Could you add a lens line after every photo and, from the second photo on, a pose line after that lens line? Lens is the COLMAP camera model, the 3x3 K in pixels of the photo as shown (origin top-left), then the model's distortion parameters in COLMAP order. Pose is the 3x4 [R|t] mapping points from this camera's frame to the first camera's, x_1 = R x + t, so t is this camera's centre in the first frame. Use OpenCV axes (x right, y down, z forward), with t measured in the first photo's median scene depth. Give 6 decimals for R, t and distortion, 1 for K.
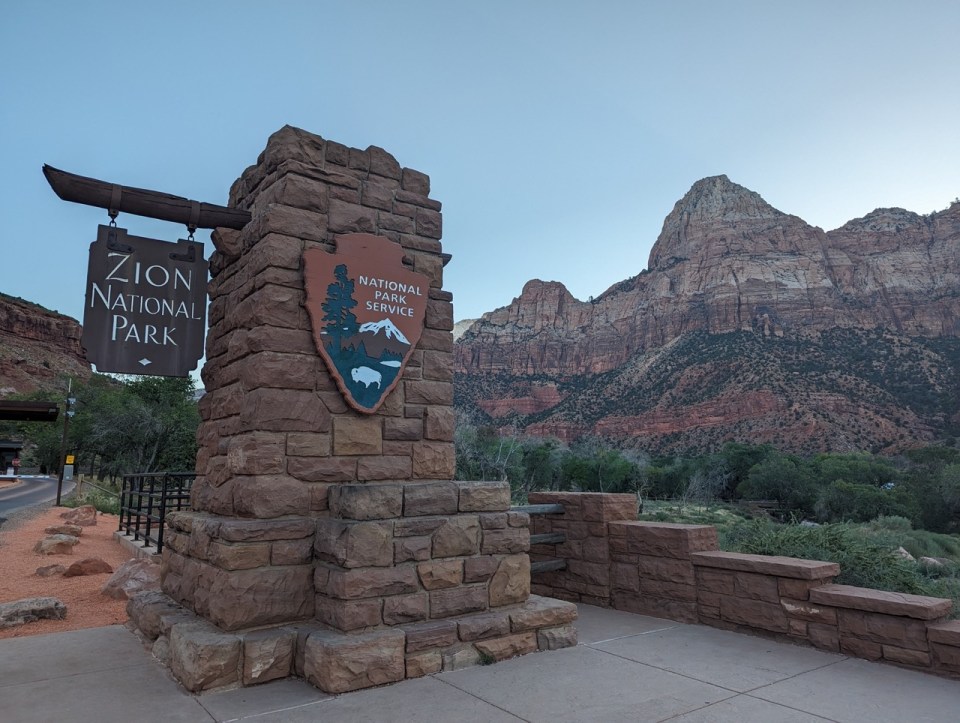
lens RADIAL K [[657.6, 0, 480.1], [0, 657.6, 354.1], [0, 0, 1]] dist [0.025707, -0.027181]
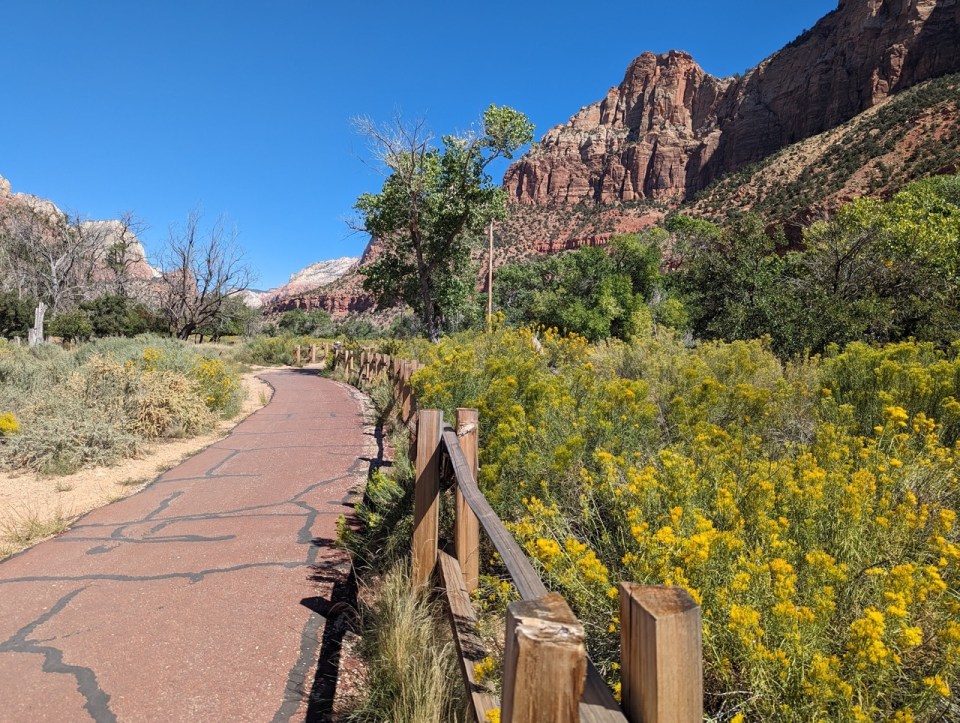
lens RADIAL K [[657.6, 0, 480.5], [0, 657.6, 355.4], [0, 0, 1]] dist [0.025707, -0.027181]
pose [[0.971570, 0.001444, -0.236749, 0.099785], [0.042955, 0.982310, 0.182270, 0.061994], [0.232824, -0.187257, 0.954321, 0.359945]]
